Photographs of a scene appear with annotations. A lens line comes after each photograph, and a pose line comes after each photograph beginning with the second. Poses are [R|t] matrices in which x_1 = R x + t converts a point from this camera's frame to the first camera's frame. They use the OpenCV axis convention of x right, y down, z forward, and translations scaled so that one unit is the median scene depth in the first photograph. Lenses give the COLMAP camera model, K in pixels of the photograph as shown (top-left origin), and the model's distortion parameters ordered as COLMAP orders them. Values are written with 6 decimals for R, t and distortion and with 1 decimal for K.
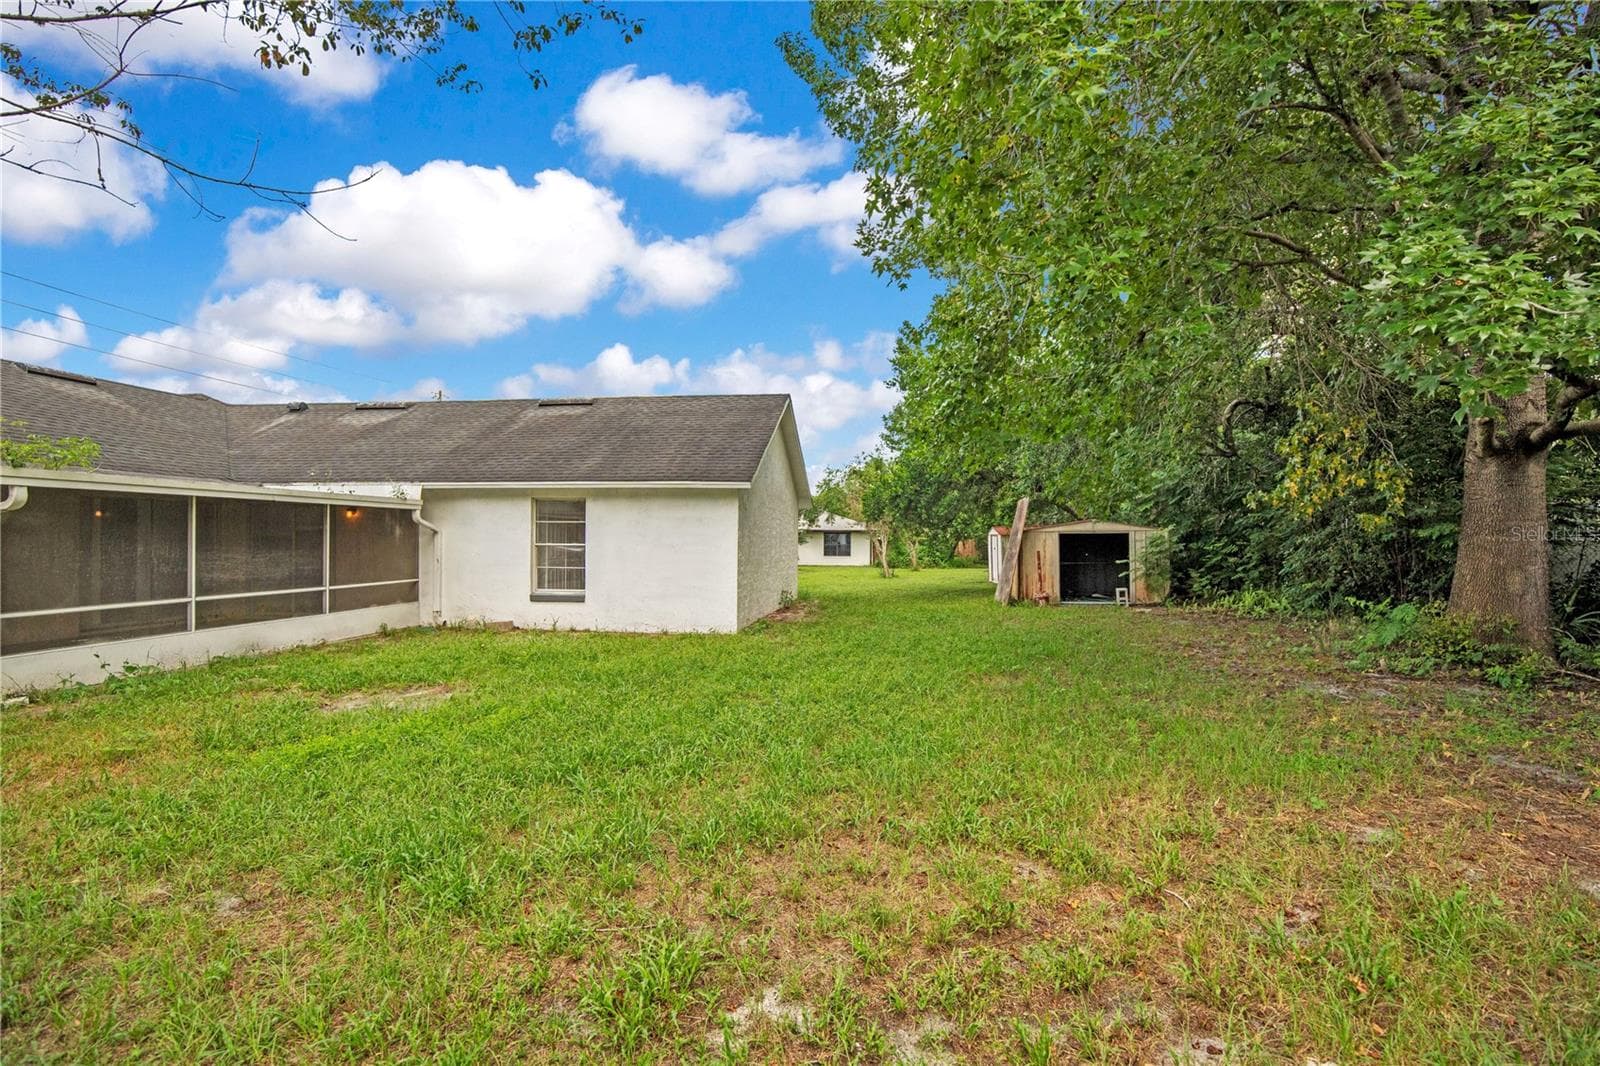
lens RADIAL K [[756.6, 0, 833.6], [0, 756.6, 531.5], [0, 0, 1]] dist [-0.039289, 0.000325]
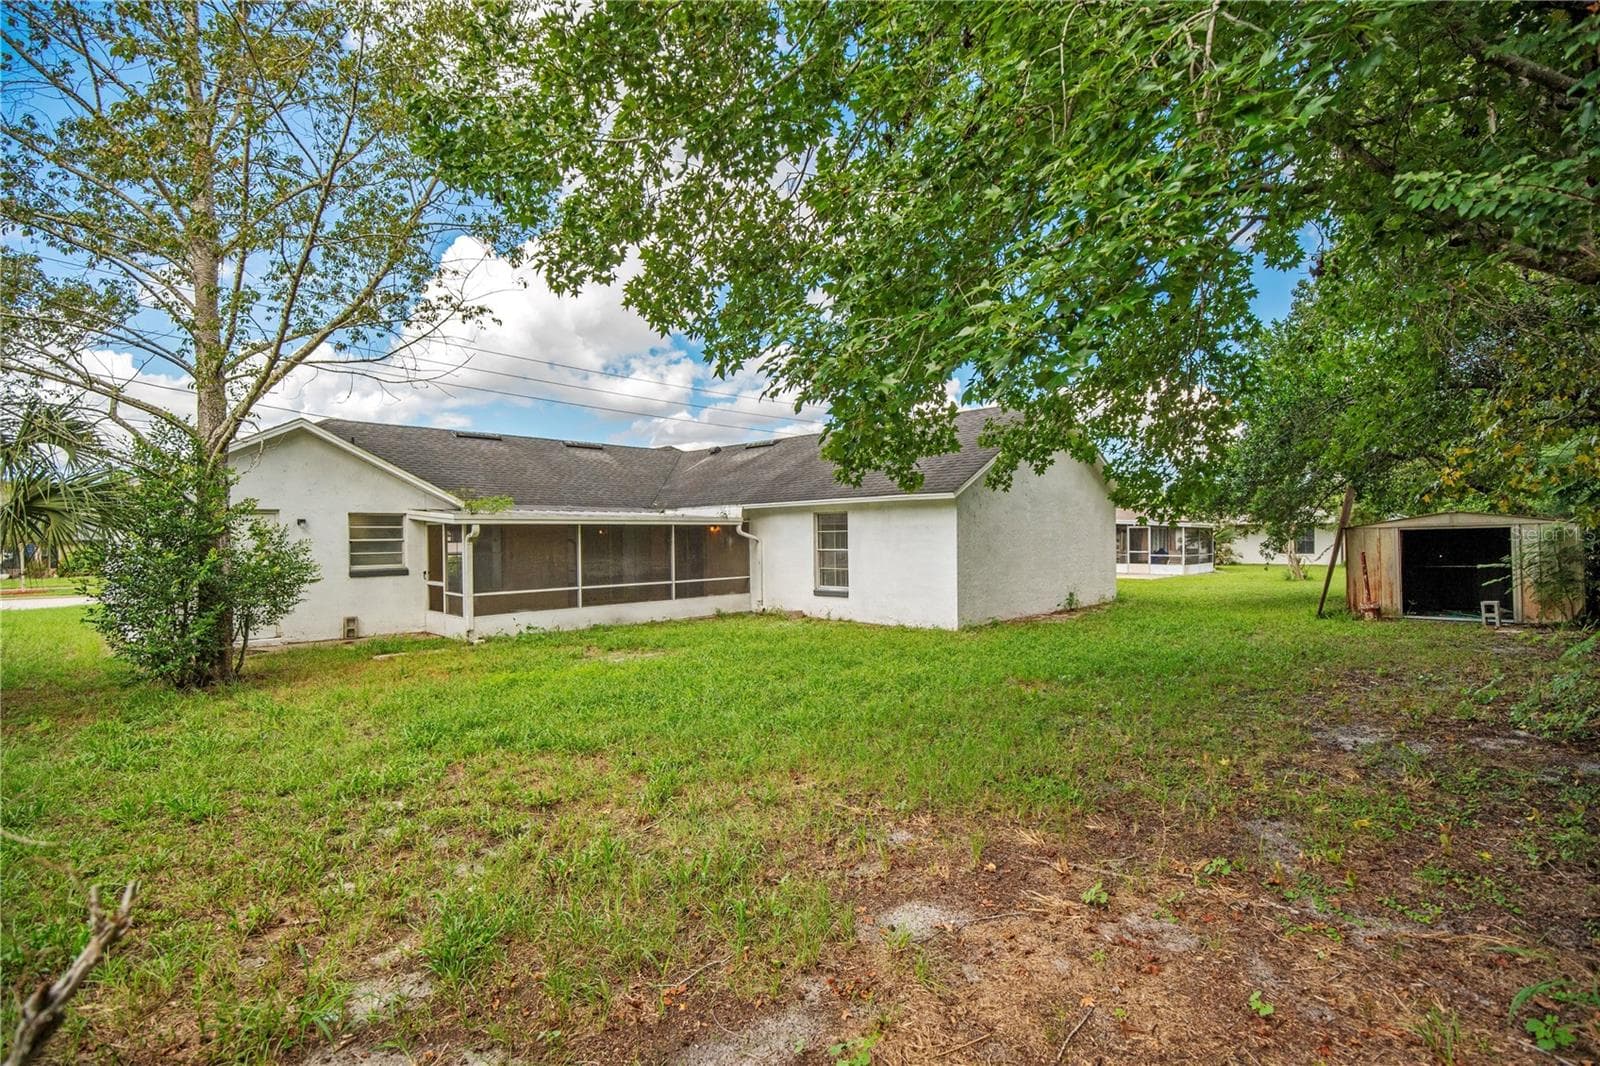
lens RADIAL K [[756.6, 0, 833.6], [0, 756.6, 531.5], [0, 0, 1]] dist [-0.039289, 0.000325]
pose [[0.787882, -0.019951, -0.615503, 0.402023], [0.023568, 0.999720, -0.002237, -0.010078], [0.615375, -0.012743, 0.788131, 0.027309]]
